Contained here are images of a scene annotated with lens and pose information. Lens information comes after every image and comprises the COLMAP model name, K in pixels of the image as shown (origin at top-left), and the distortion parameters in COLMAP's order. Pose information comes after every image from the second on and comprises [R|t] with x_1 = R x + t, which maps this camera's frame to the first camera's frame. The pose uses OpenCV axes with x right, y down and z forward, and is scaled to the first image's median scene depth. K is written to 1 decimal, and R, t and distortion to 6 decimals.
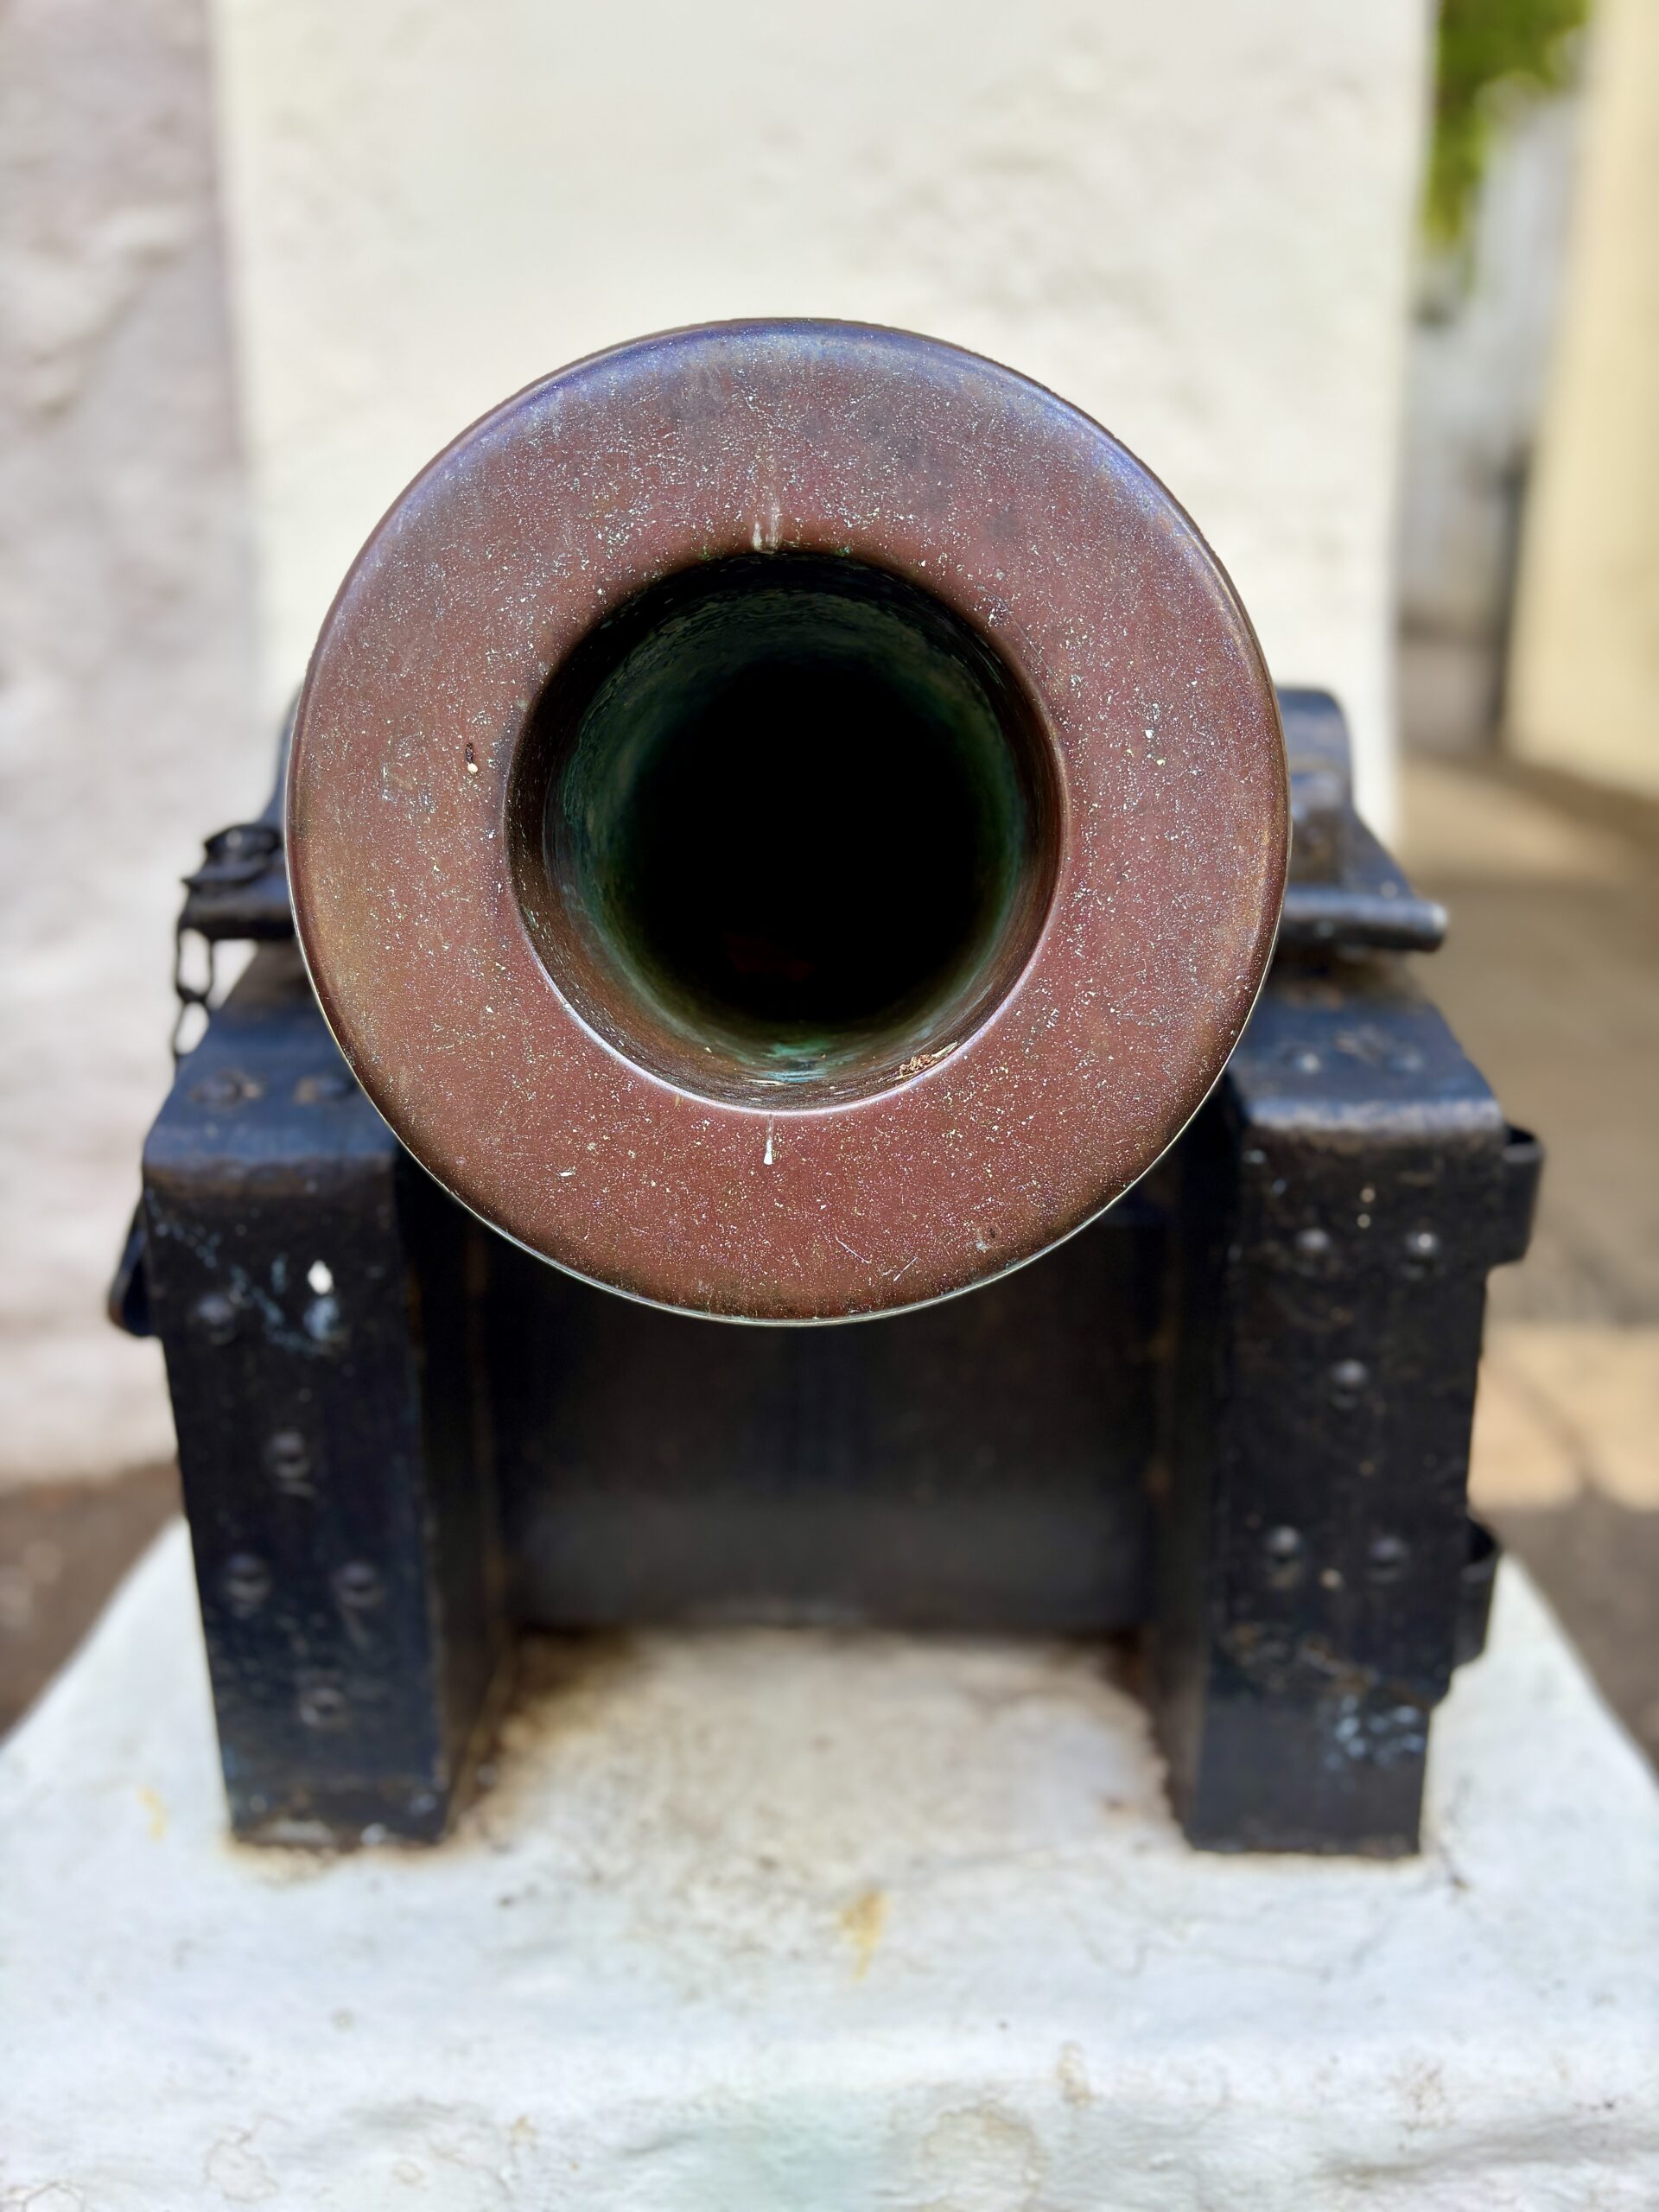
lens RADIAL K [[1658.7, 0, 829.5], [0, 1658.7, 1106.0], [0, 0, 1]] dist [0.160382, -0.268378]
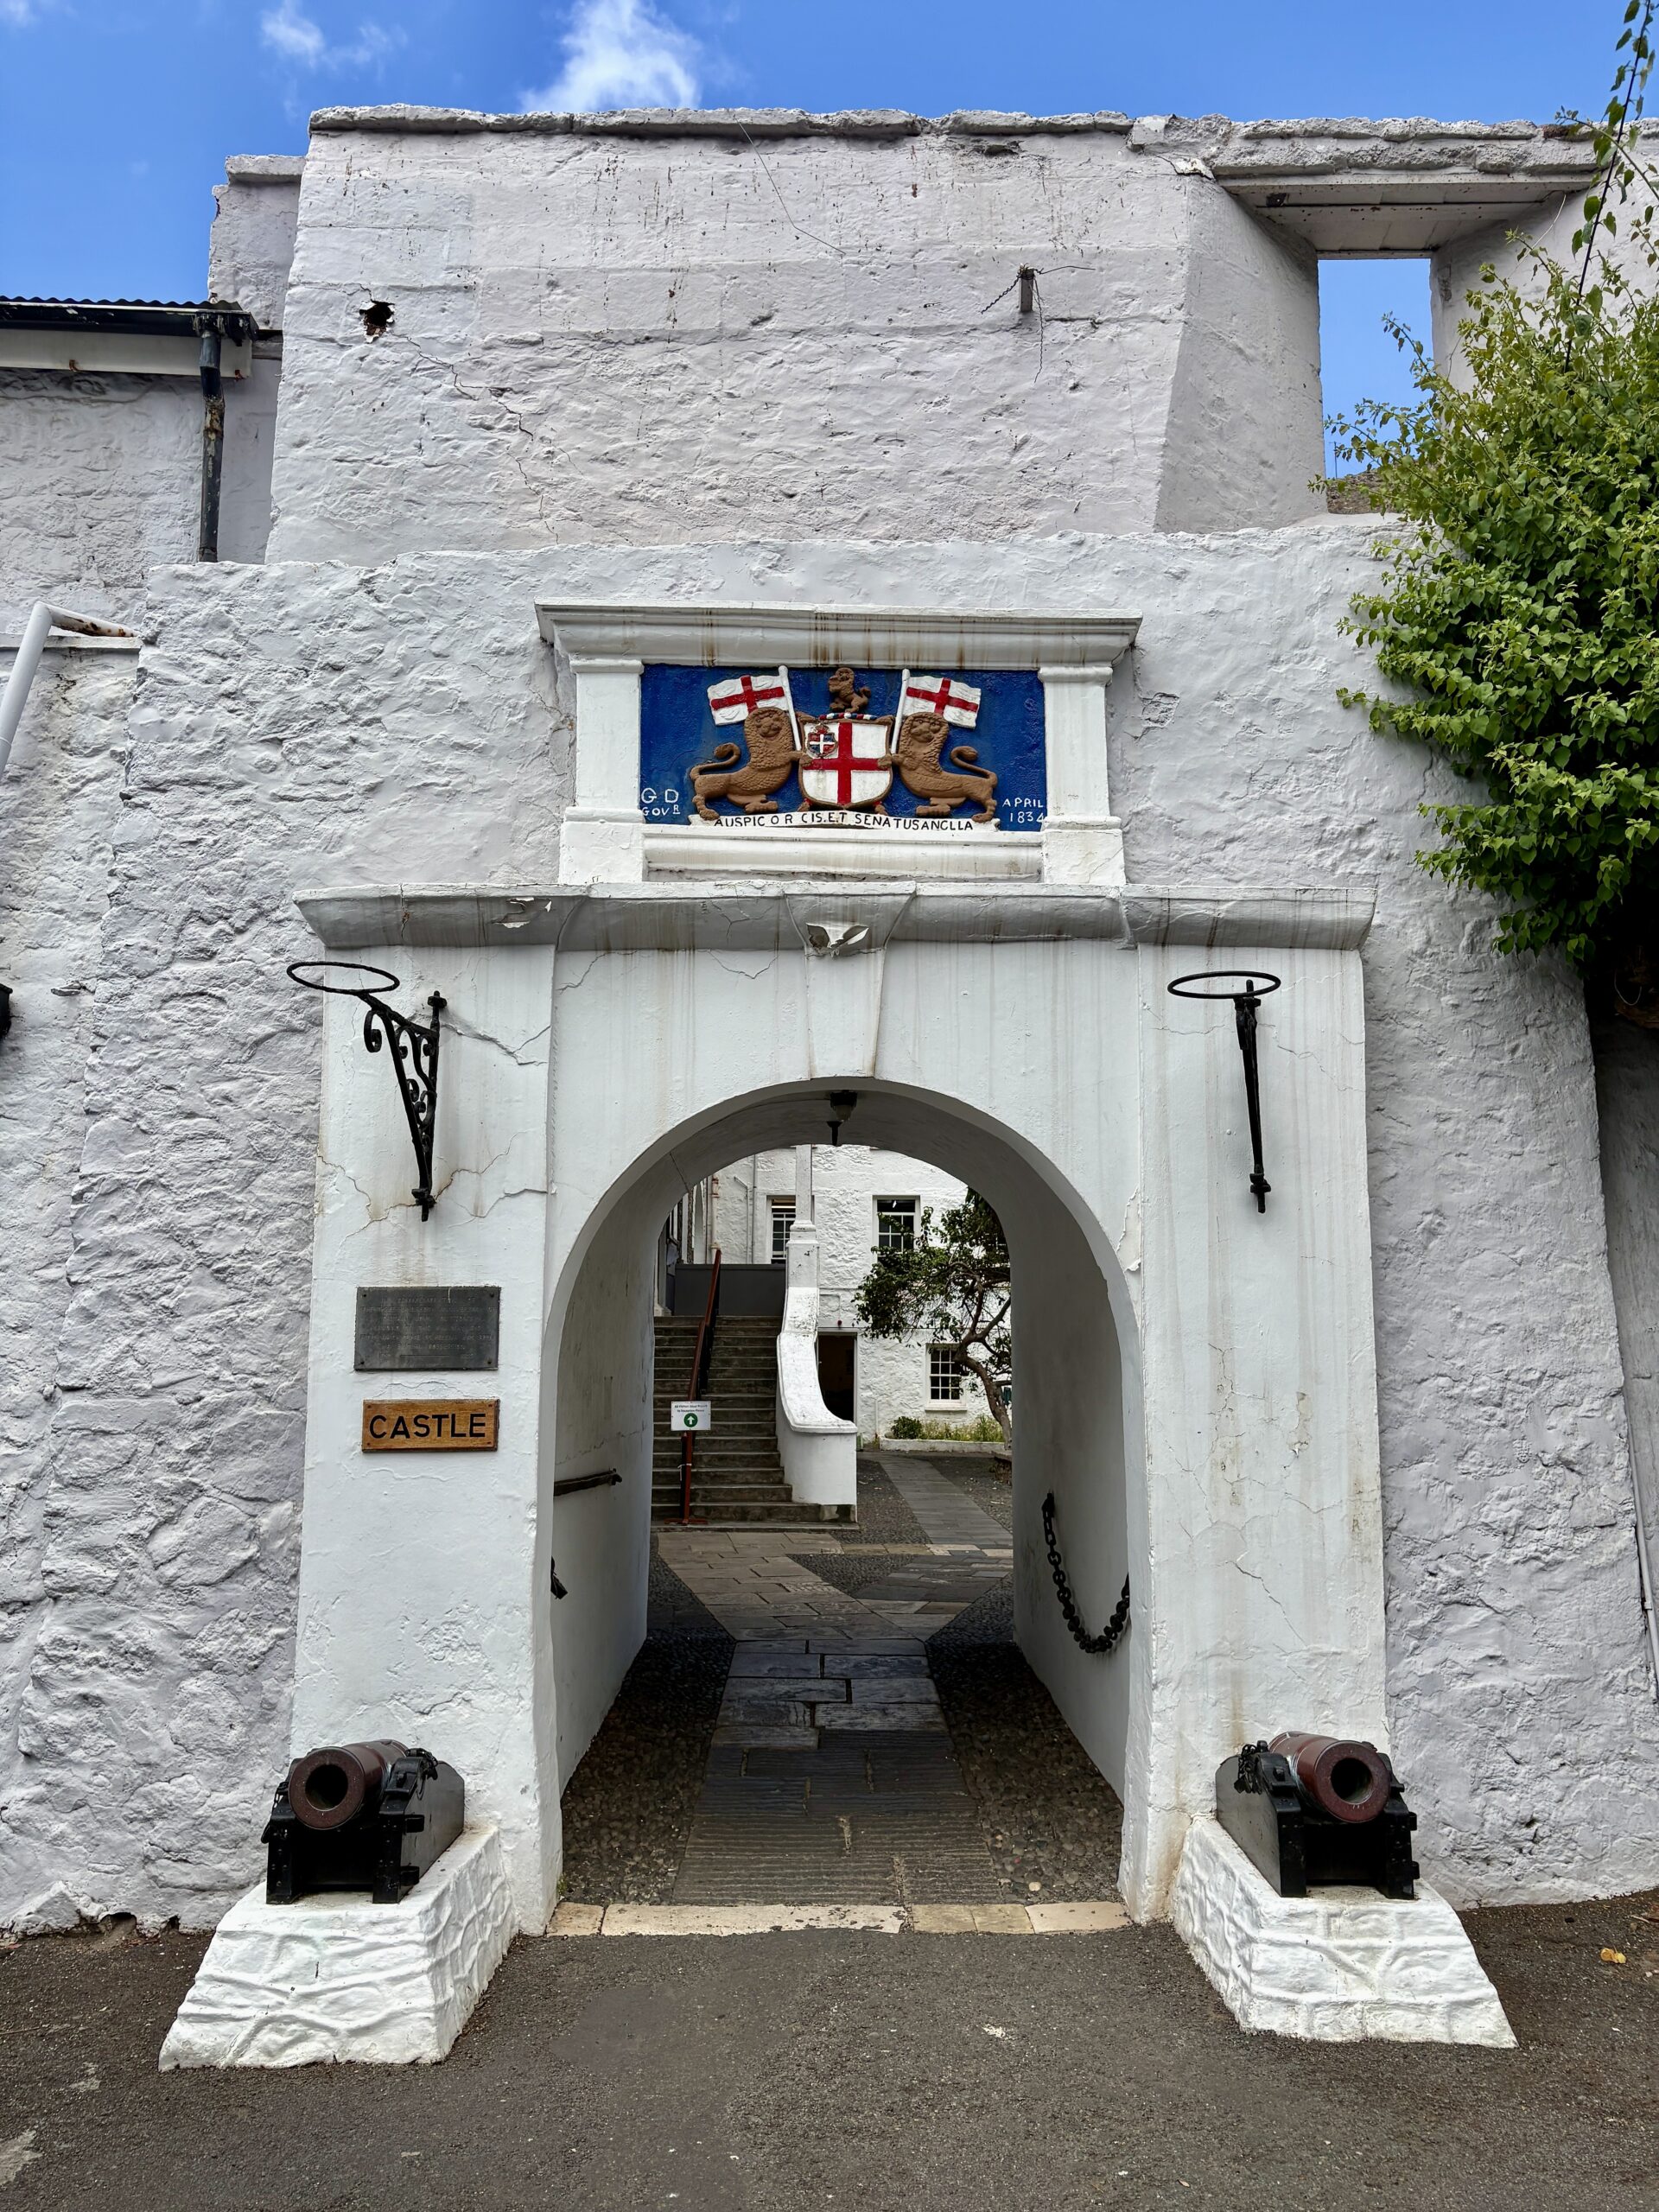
lens RADIAL K [[1658.7, 0, 829.5], [0, 1658.7, 1106.0], [0, 0, 1]] dist [0.160382, -0.268378]
pose [[0.999908, -0.005386, -0.012464, 1.310723], [-0.000575, 0.900330, -0.435208, 0.254708], [0.013565, 0.435175, 0.900244, -4.221232]]
